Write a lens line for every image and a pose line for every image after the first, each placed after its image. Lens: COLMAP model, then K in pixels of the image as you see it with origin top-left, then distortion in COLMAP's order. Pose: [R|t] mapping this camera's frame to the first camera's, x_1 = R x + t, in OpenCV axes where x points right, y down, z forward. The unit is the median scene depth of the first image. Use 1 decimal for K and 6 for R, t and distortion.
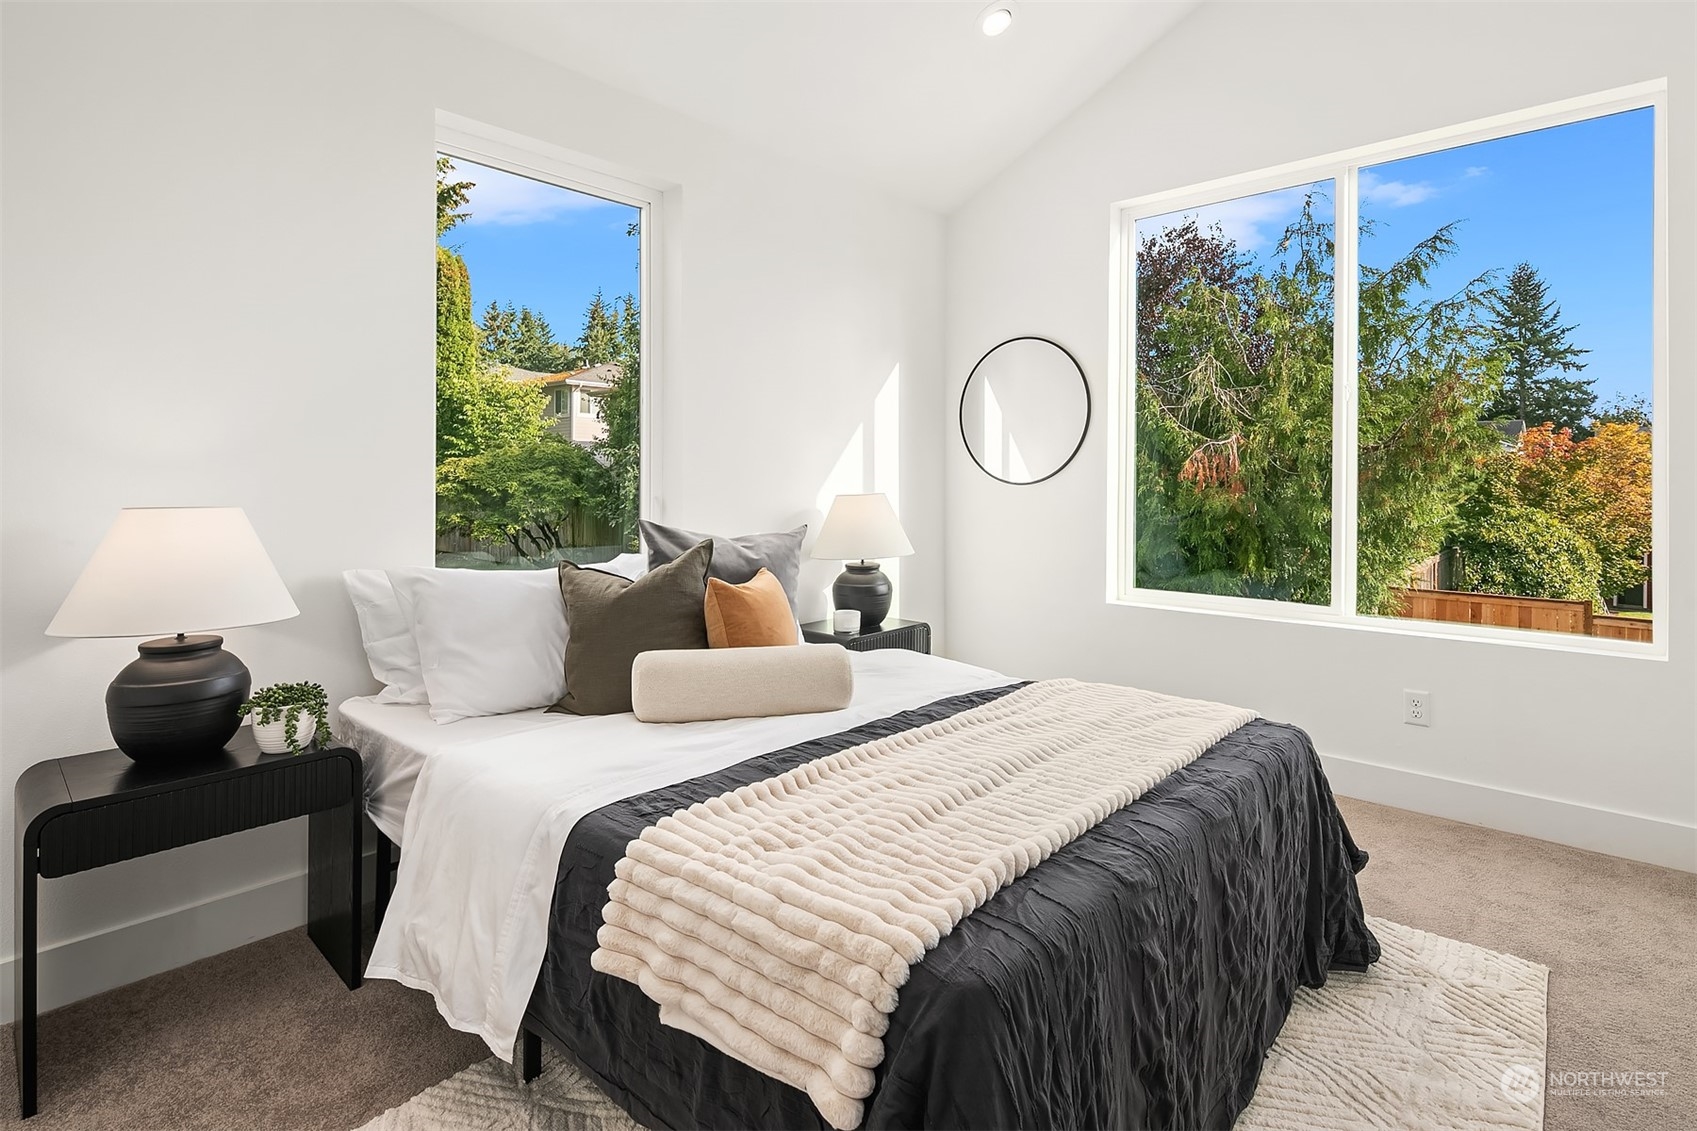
lens RADIAL K [[833.4, 0, 848.6], [0, 833.4, 498.3], [0, 0, 1]] dist [0.000291, 0.000040]
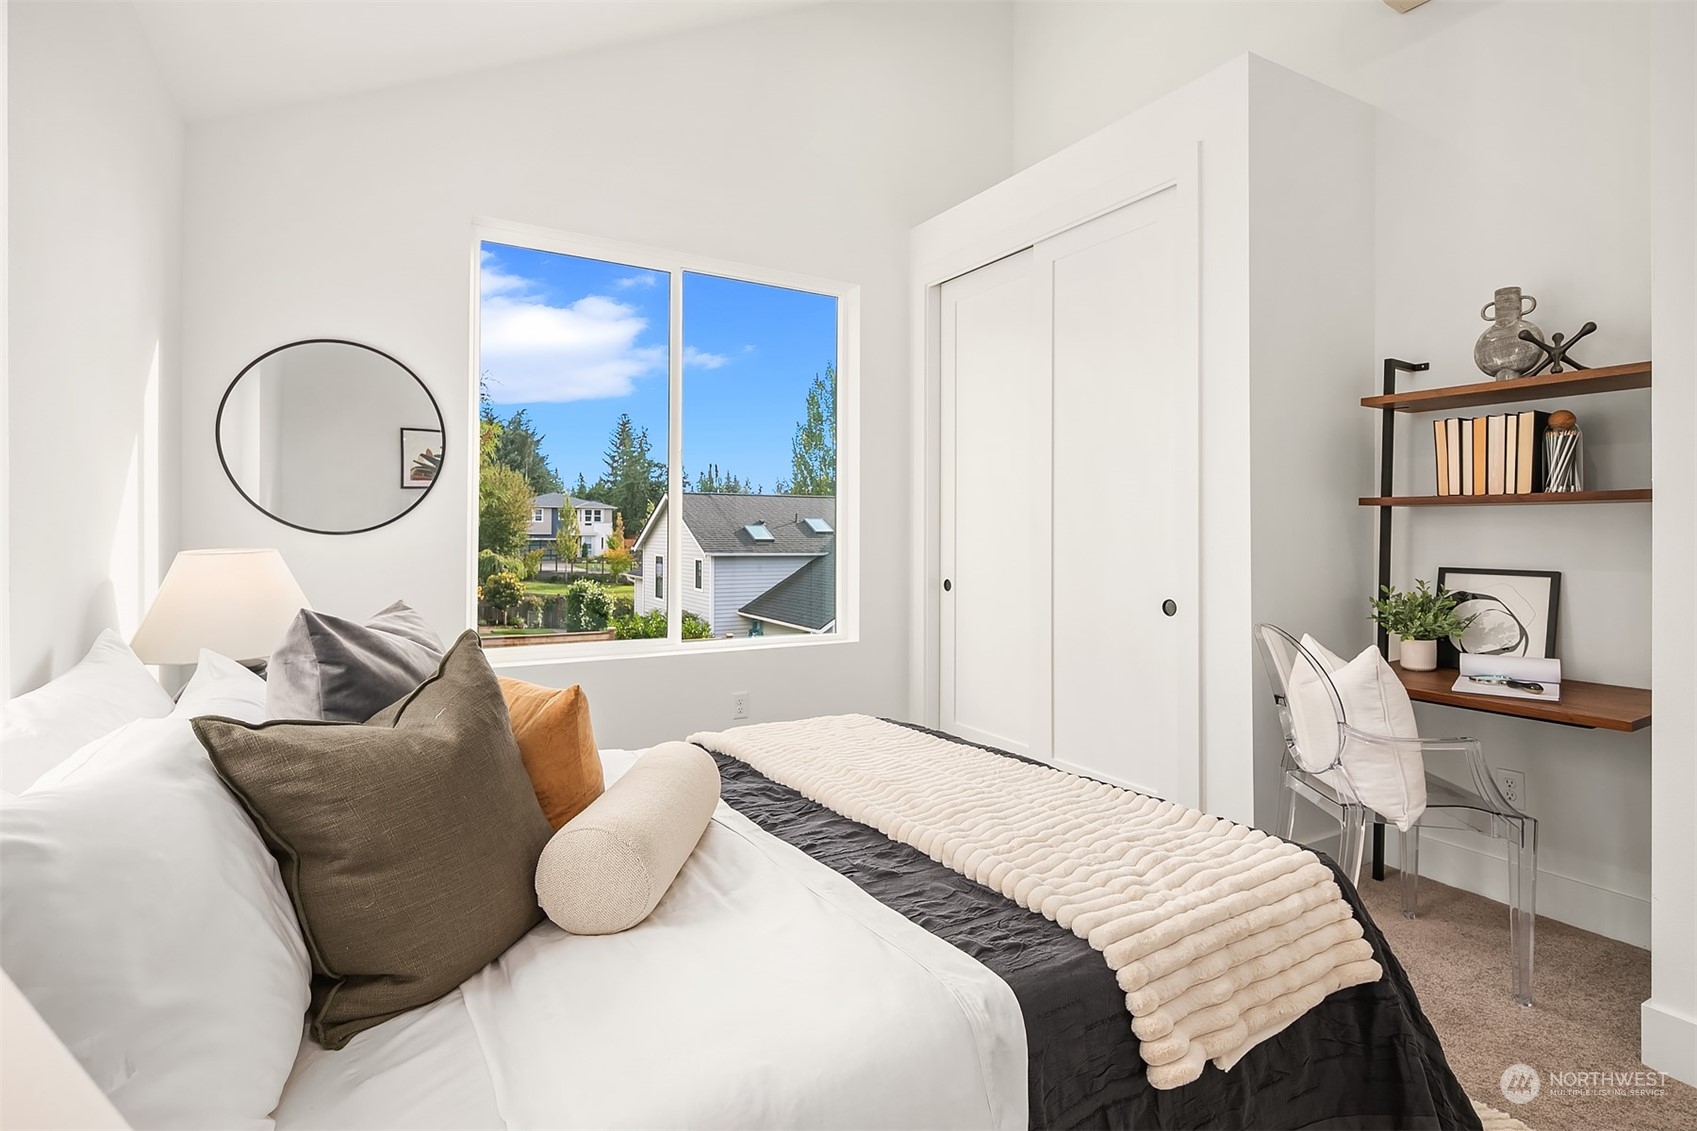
lens RADIAL K [[828.3, 0, 850.8], [0, 828.3, 531.3], [0, 0, 1]] dist [-0.001064, -0.000161]
pose [[0.303235, 0.000433, 0.952916, -1.210514], [0.002969, 0.999995, -0.001399, -0.036229], [-0.952911, 0.003253, 0.303232, 1.017176]]
